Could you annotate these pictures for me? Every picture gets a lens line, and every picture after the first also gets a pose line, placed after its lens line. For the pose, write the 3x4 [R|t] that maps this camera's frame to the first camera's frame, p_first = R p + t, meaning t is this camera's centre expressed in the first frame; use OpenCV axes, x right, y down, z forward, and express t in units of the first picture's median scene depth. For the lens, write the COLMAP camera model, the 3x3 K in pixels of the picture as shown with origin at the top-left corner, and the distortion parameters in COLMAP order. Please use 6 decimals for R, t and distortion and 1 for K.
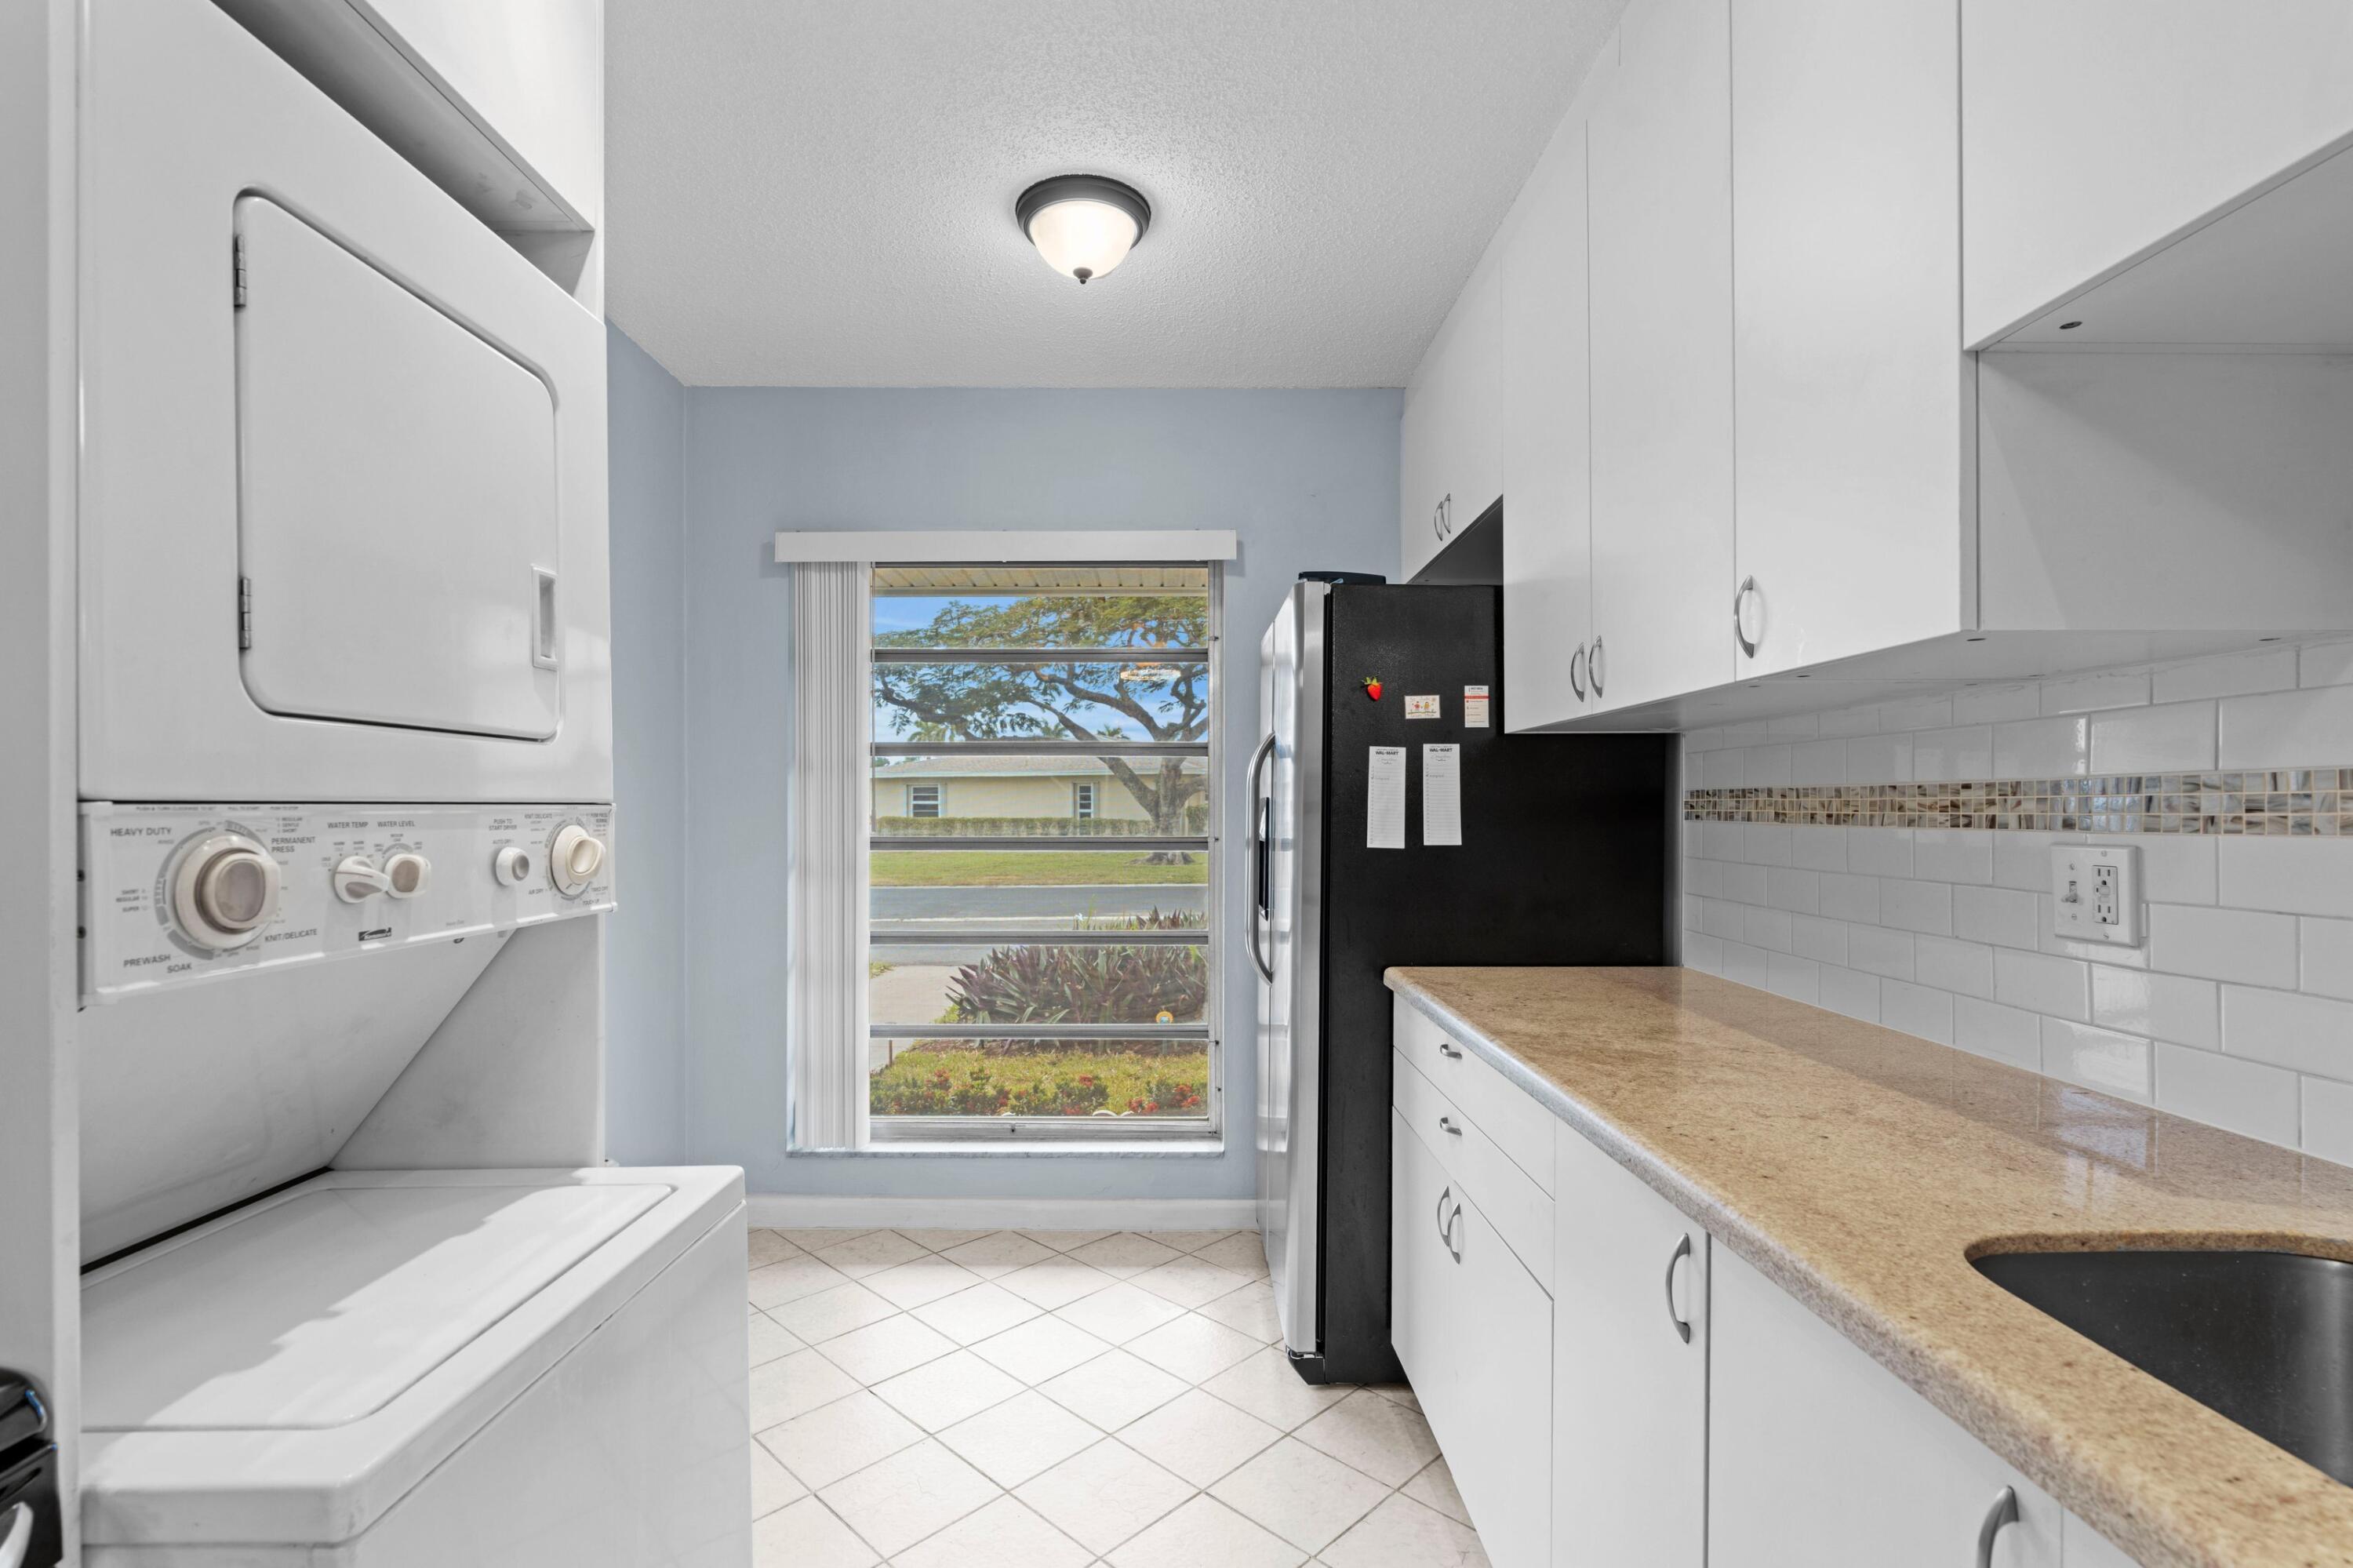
lens RADIAL K [[1059.9, 0, 1172.3], [0, 1059.9, 822.2], [0, 0, 1]] dist [-0.000046, 0.000546]
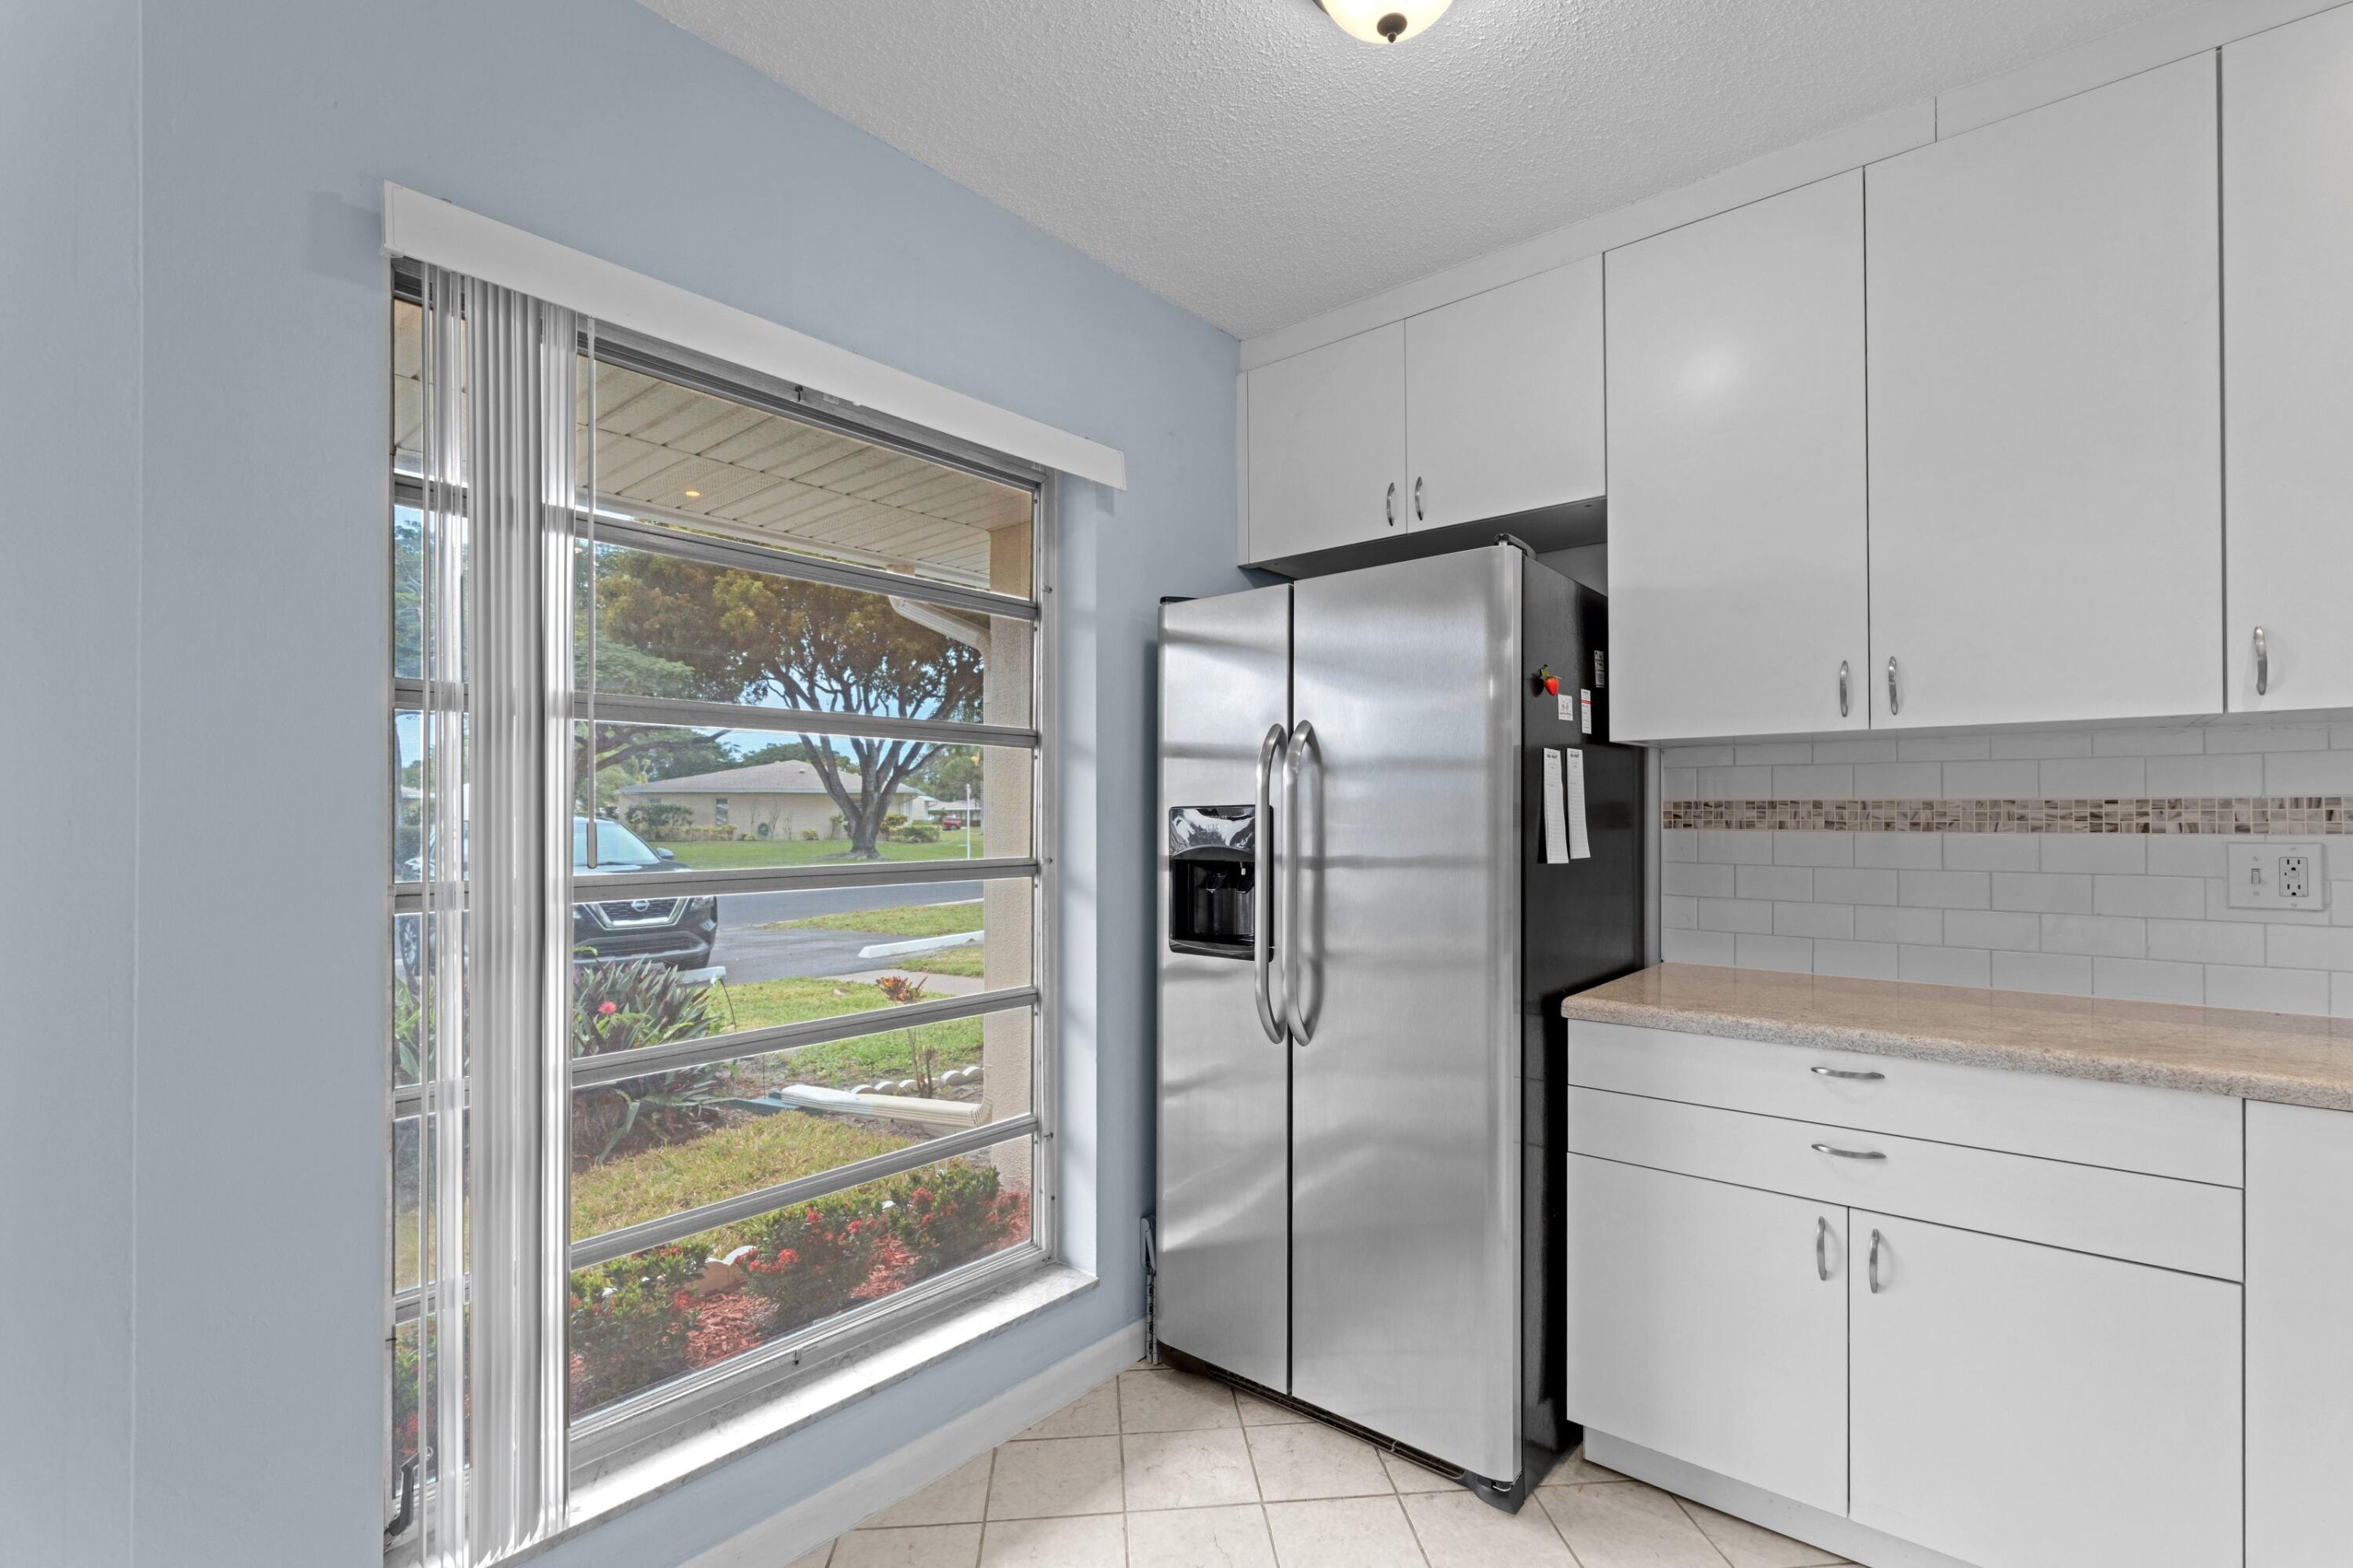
lens RADIAL K [[1059.9, 0, 1172.3], [0, 1059.9, 822.2], [0, 0, 1]] dist [-0.000046, 0.000546]
pose [[0.651185, -0.006374, 0.758892, -1.038221], [0.011671, 0.999931, -0.001616, -0.019399], [-0.758829, 0.009909, 0.651215, 1.012747]]
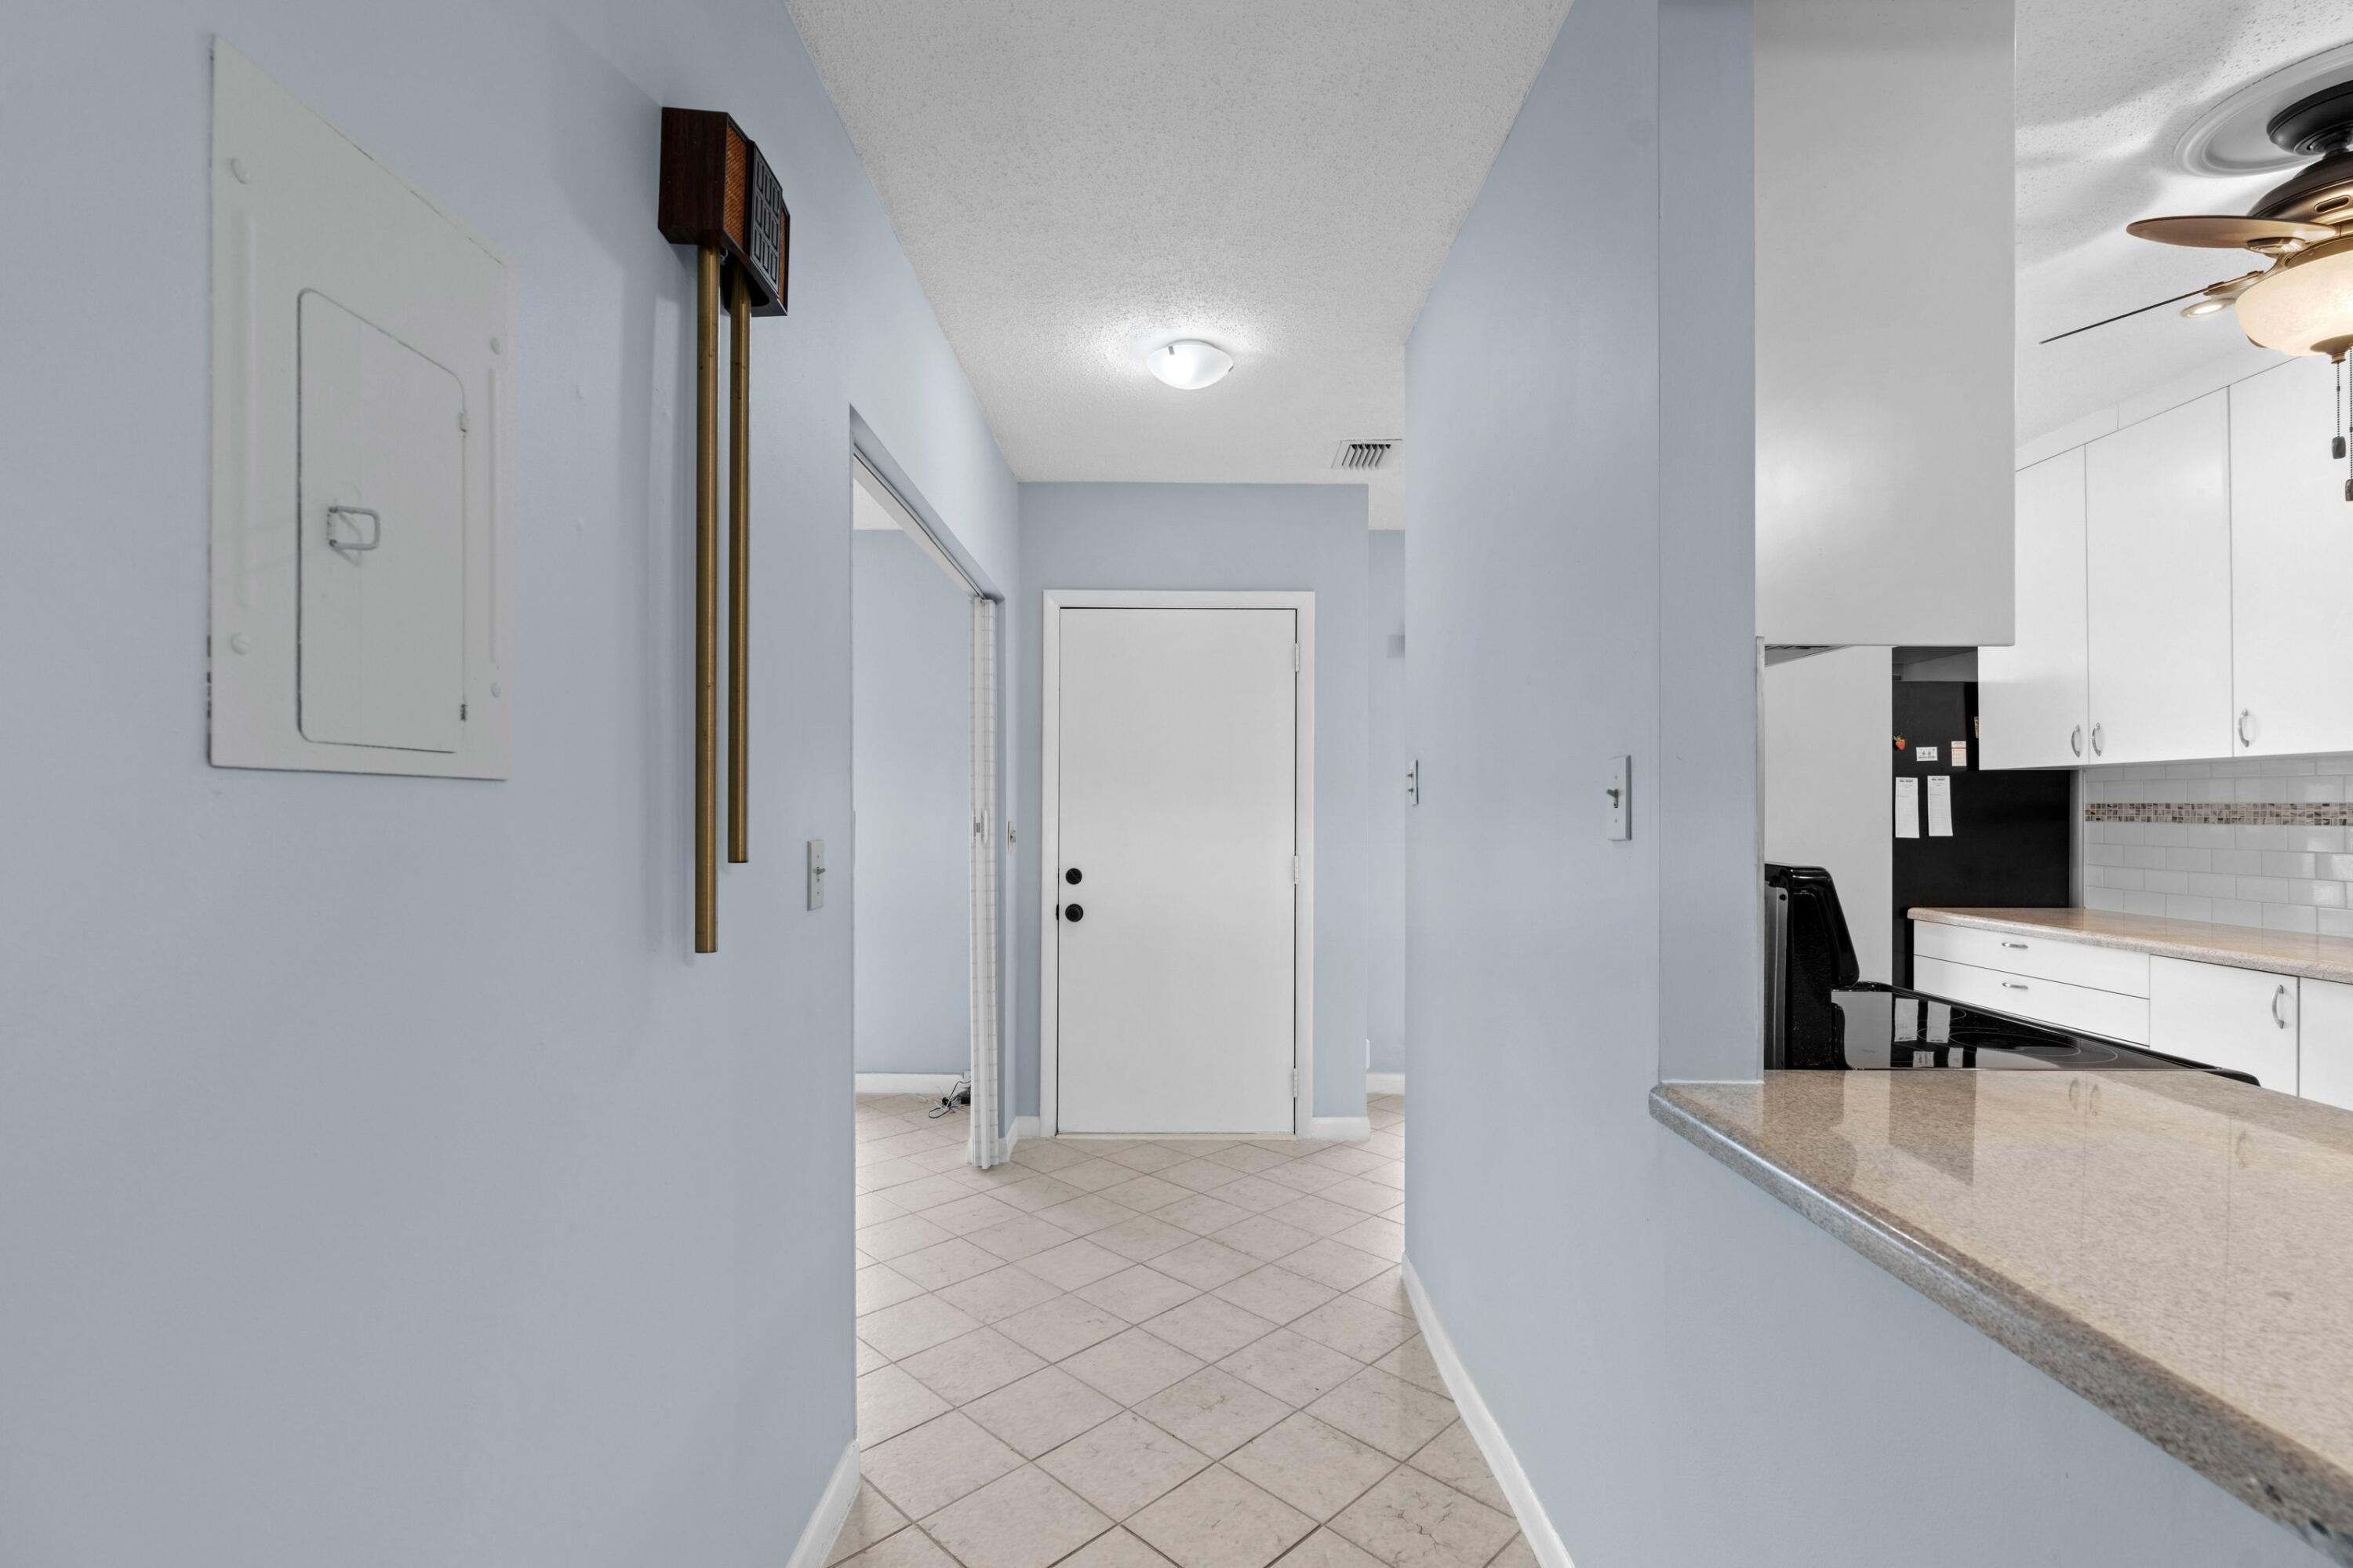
lens RADIAL K [[1057.9, 0, 1183.9], [0, 1057.9, 810.5], [0, 0, 1]] dist [-0.000257, 0.000803]
pose [[0.999989, 0.000316, 0.004748, -1.450391], [-0.000259, 0.999928, -0.011986, 0.002069], [-0.004751, 0.011985, 0.999917, -1.024311]]
